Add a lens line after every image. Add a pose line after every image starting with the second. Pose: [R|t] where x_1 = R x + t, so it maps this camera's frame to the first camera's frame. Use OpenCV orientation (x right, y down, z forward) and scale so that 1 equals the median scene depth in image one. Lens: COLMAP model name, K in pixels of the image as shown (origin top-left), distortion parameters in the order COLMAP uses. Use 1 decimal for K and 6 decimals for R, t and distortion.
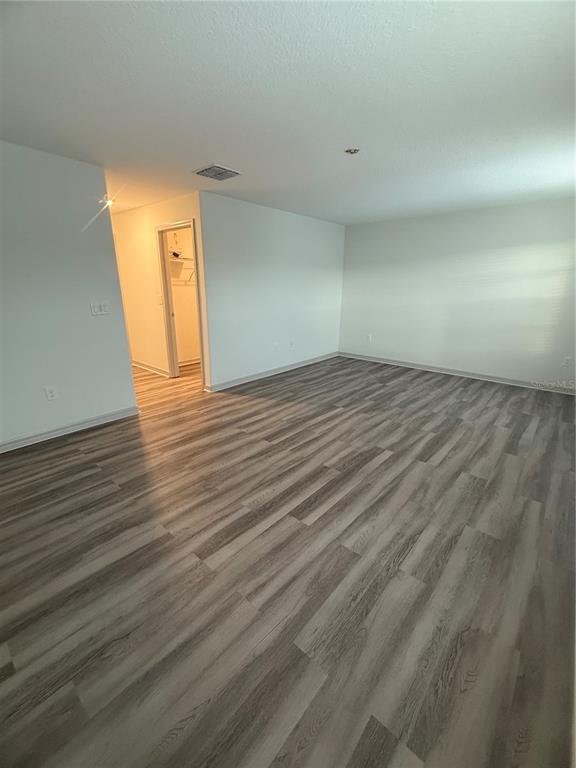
lens RADIAL K [[325.9, 0, 288.2], [0, 325.9, 383.5], [0, 0, 1]] dist [0.000546, 0.000940]
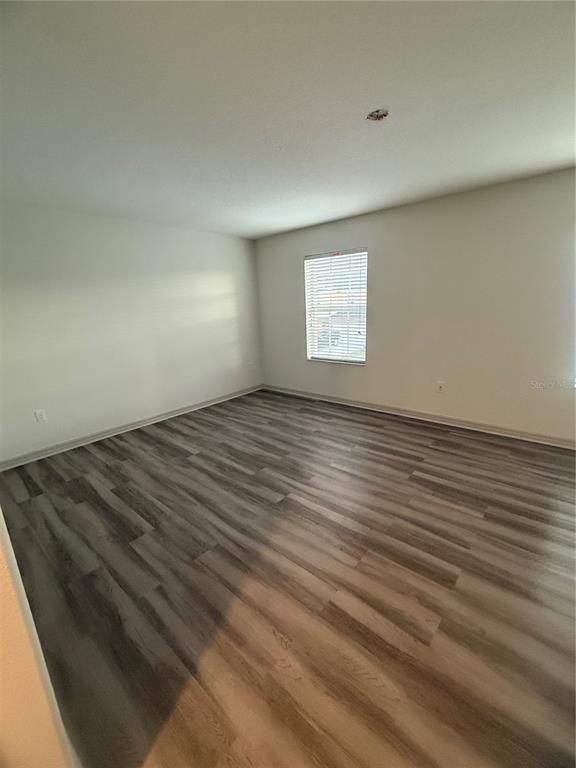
lens RADIAL K [[325.9, 0, 288.9], [0, 325.9, 384.4], [0, 0, 1]] dist [0.000546, 0.000940]
pose [[-0.005831, -0.253391, 0.967346, -0.494771], [0.329946, 0.912701, 0.241066, -0.344725], [-0.943982, 0.320578, 0.078283, 1.060667]]
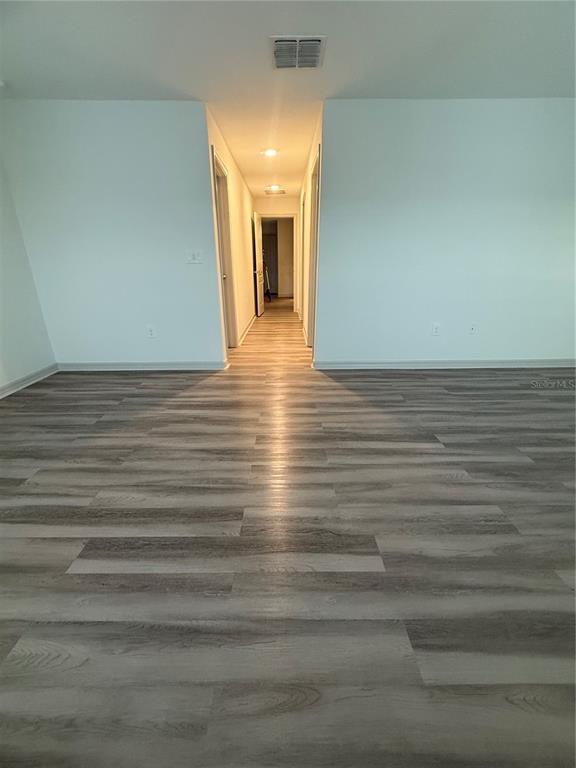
lens RADIAL K [[325.9, 0, 288.4], [0, 325.9, 383.1], [0, 0, 1]] dist [0.000546, 0.000940]
pose [[0.660662, 0.250657, -0.707600, 0.429218], [-0.212021, 0.966534, 0.144424, -0.060241], [0.720120, 0.054611, 0.691697, 0.523632]]
